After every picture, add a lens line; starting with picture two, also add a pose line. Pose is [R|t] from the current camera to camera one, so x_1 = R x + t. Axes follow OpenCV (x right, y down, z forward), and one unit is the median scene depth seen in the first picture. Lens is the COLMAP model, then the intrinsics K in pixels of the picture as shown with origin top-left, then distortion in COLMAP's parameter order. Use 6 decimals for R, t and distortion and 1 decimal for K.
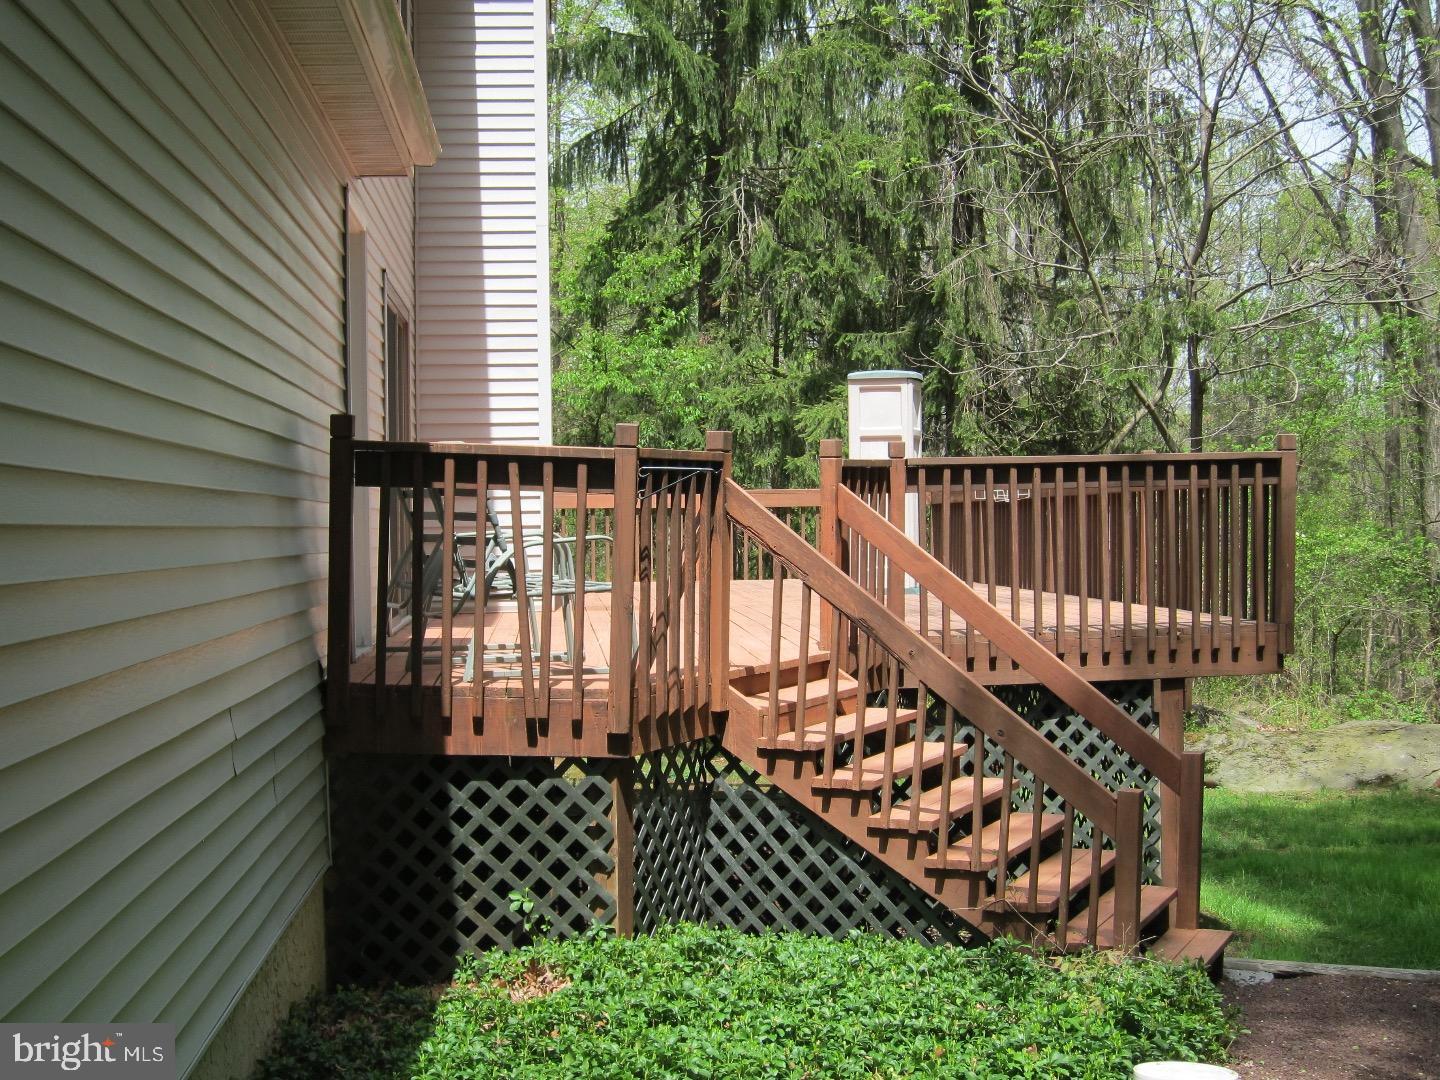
lens RADIAL K [[1875.2, 0, 720.0], [0, 1875.2, 540.0], [0, 0, 1]] dist [-0.015601, -0.011439]
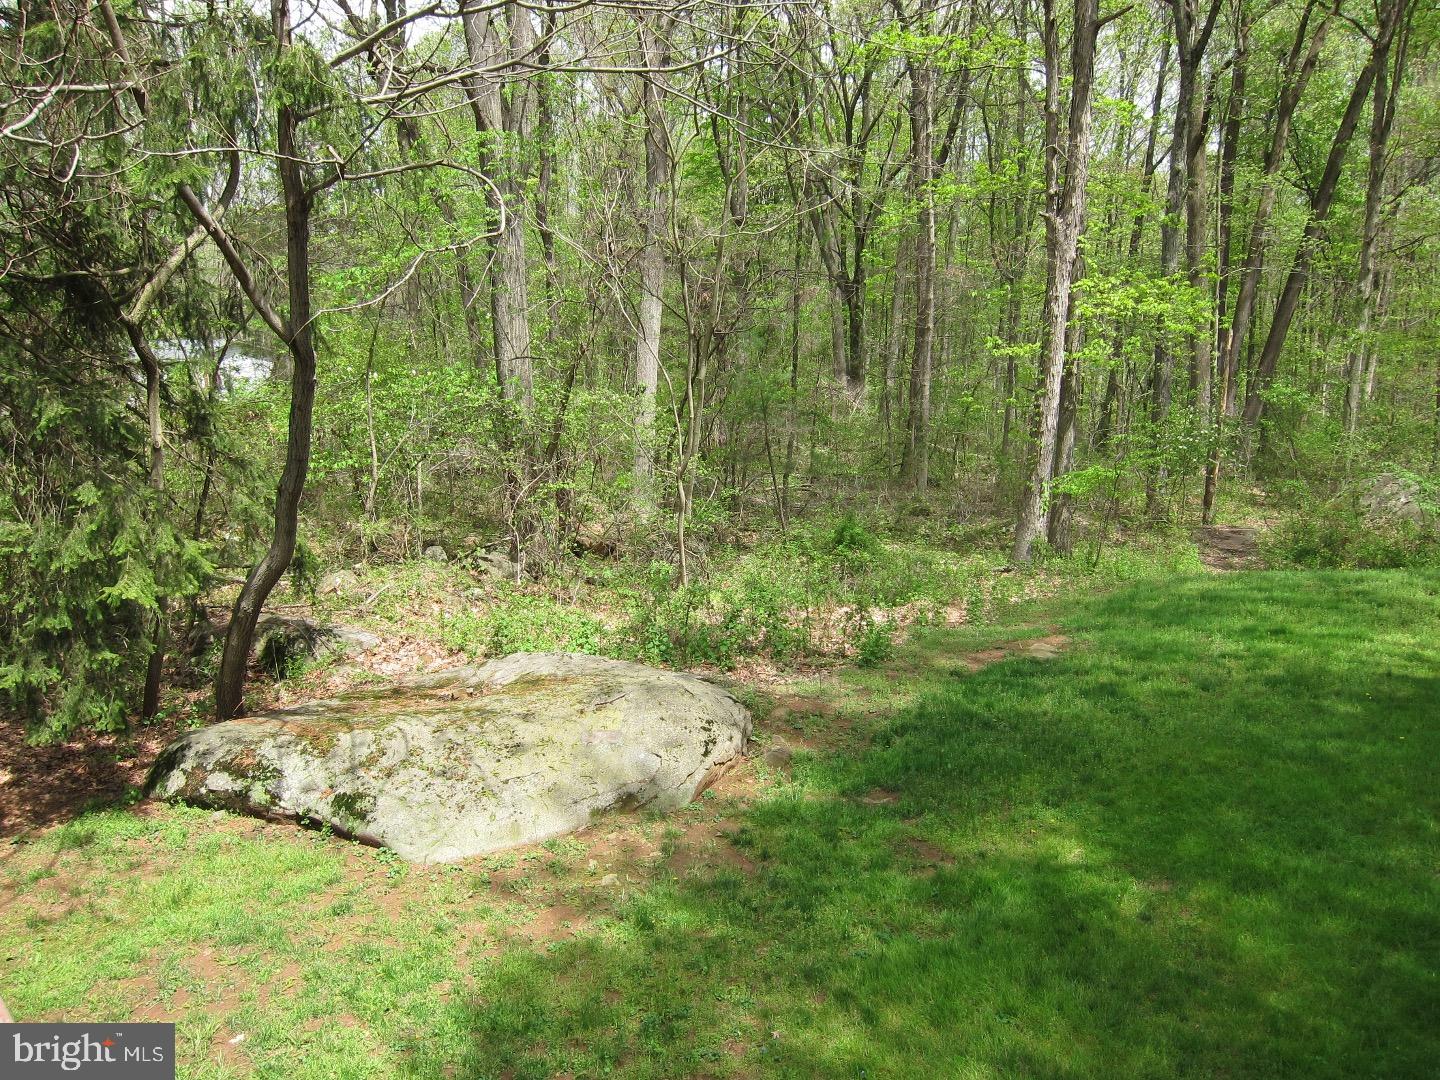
lens RADIAL K [[1149.8, 0, 720.0], [0, 1149.8, 540.0], [0, 0, 1]] dist [-0.063629, 0.004057]
pose [[0.775282, -0.115663, 0.620935, 0.108390], [-0.005859, 0.981731, 0.190184, -0.042938], [-0.631588, -0.151084, 0.760441, 0.563627]]
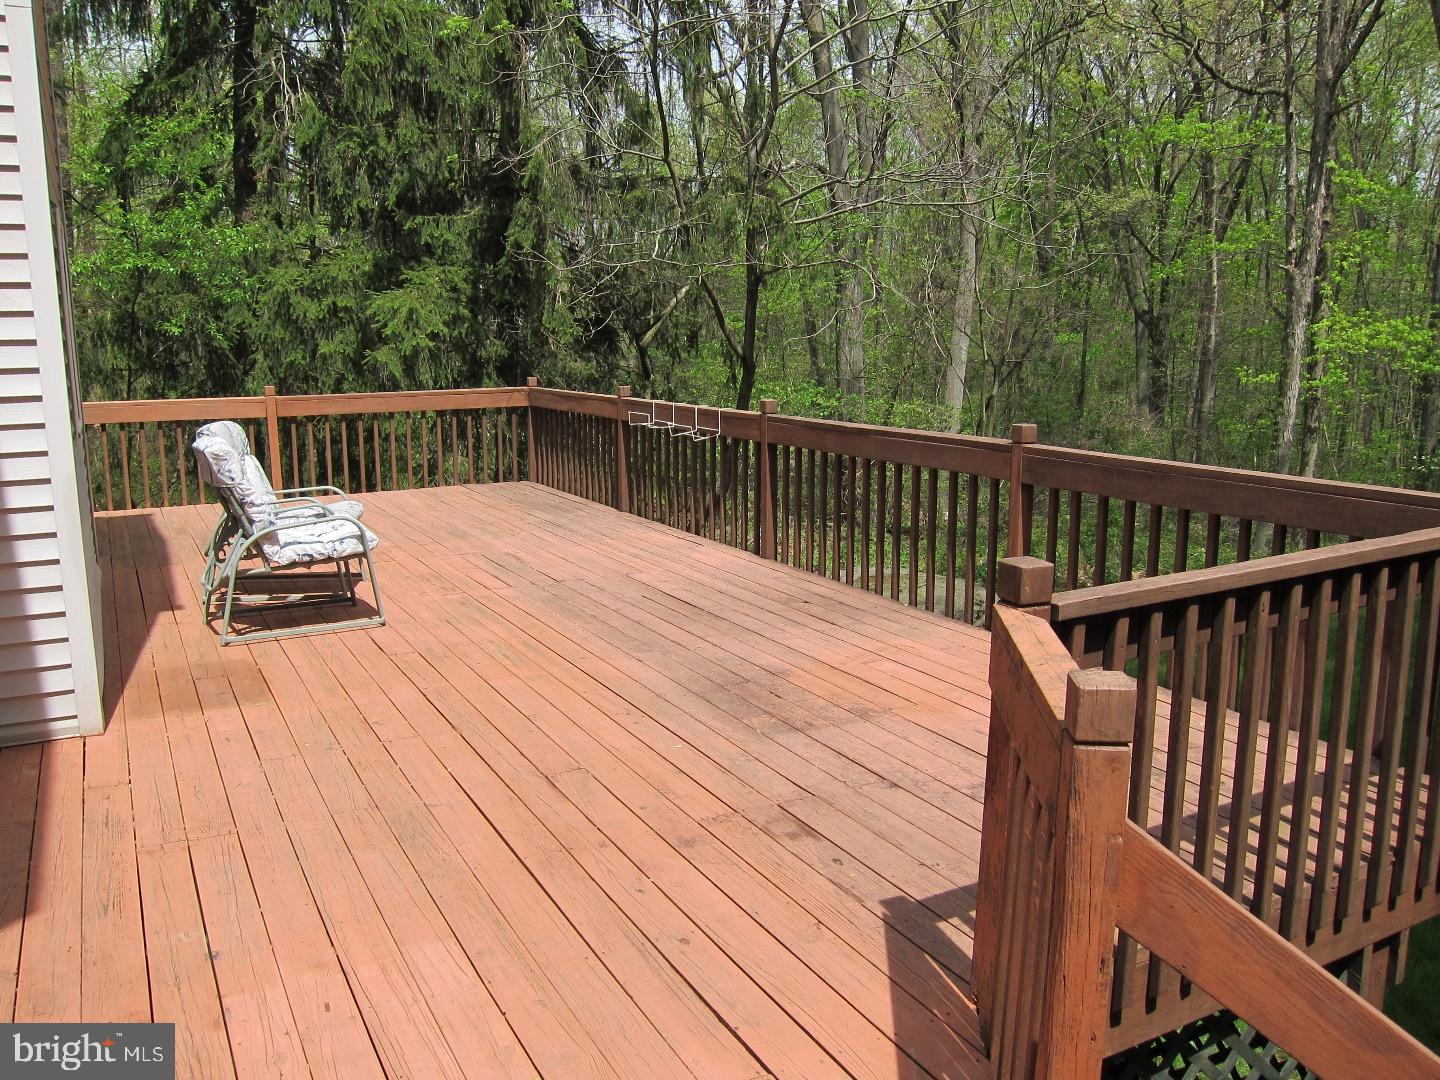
lens RADIAL K [[1149.8, 0, 720.0], [0, 1149.8, 540.0], [0, 0, 1]] dist [-0.063629, 0.004057]
pose [[0.914289, -0.058663, 0.400793, -0.030294], [-0.008590, 0.986427, 0.163977, -0.040122], [-0.404972, -0.153365, 0.901375, 0.361704]]
